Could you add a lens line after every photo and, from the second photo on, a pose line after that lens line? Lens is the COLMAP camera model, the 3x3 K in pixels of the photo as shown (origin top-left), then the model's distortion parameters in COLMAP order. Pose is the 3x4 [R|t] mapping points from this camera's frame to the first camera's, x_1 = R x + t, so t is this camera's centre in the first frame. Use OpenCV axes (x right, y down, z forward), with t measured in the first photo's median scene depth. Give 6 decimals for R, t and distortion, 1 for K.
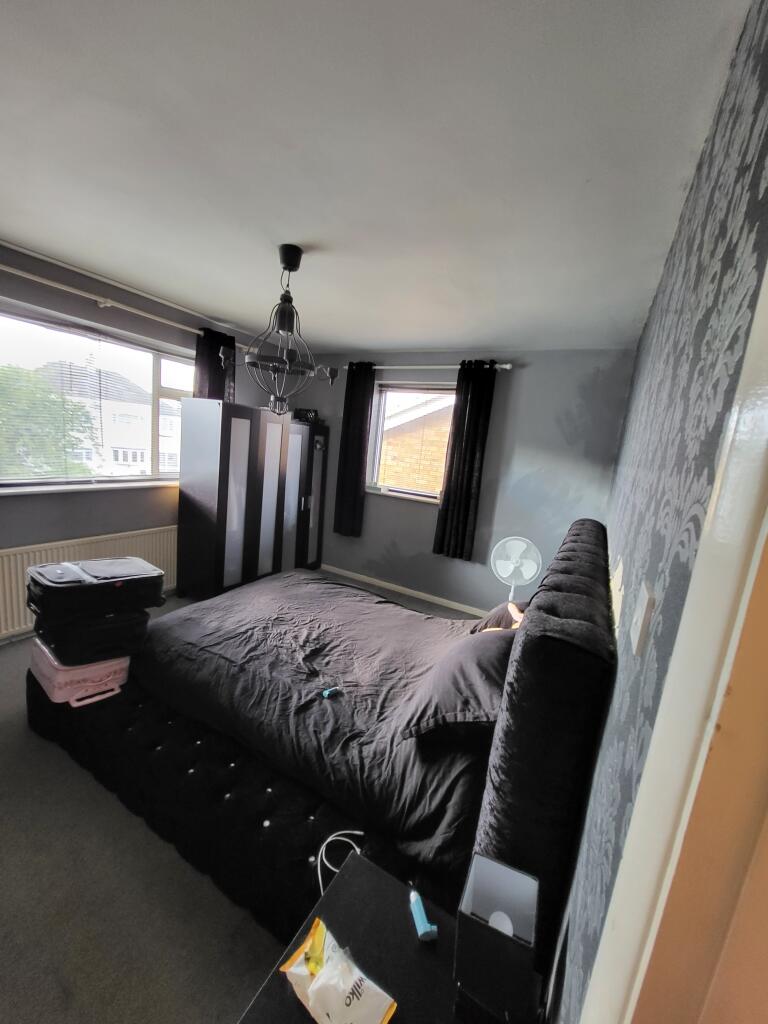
lens RADIAL K [[400.0, 0, 381.2], [0, 400.0, 507.4], [0, 0, 1]] dist [0.000249, 0.000007]
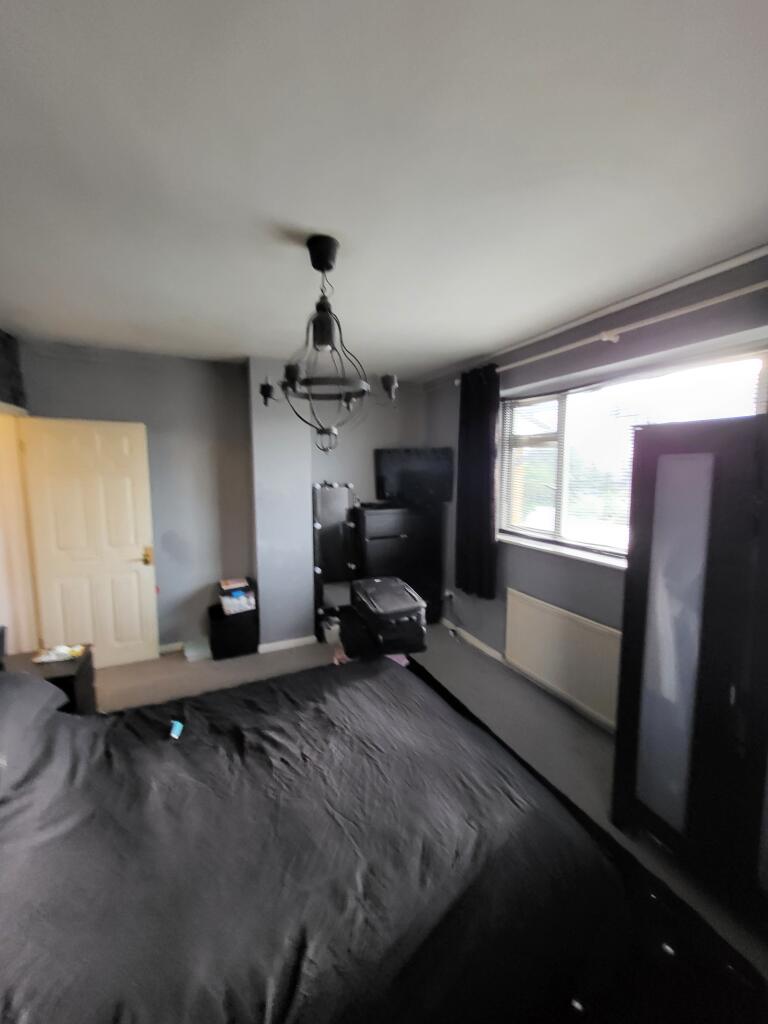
lens RADIAL K [[400.0, 0, 381.2], [0, 400.0, 507.4], [0, 0, 1]] dist [0.000249, 0.000007]
pose [[-0.596358, -0.021641, -0.802427, 0.297211], [-0.190915, 0.974776, 0.115598, -0.220804], [0.779685, 0.222133, -0.585448, 1.489899]]
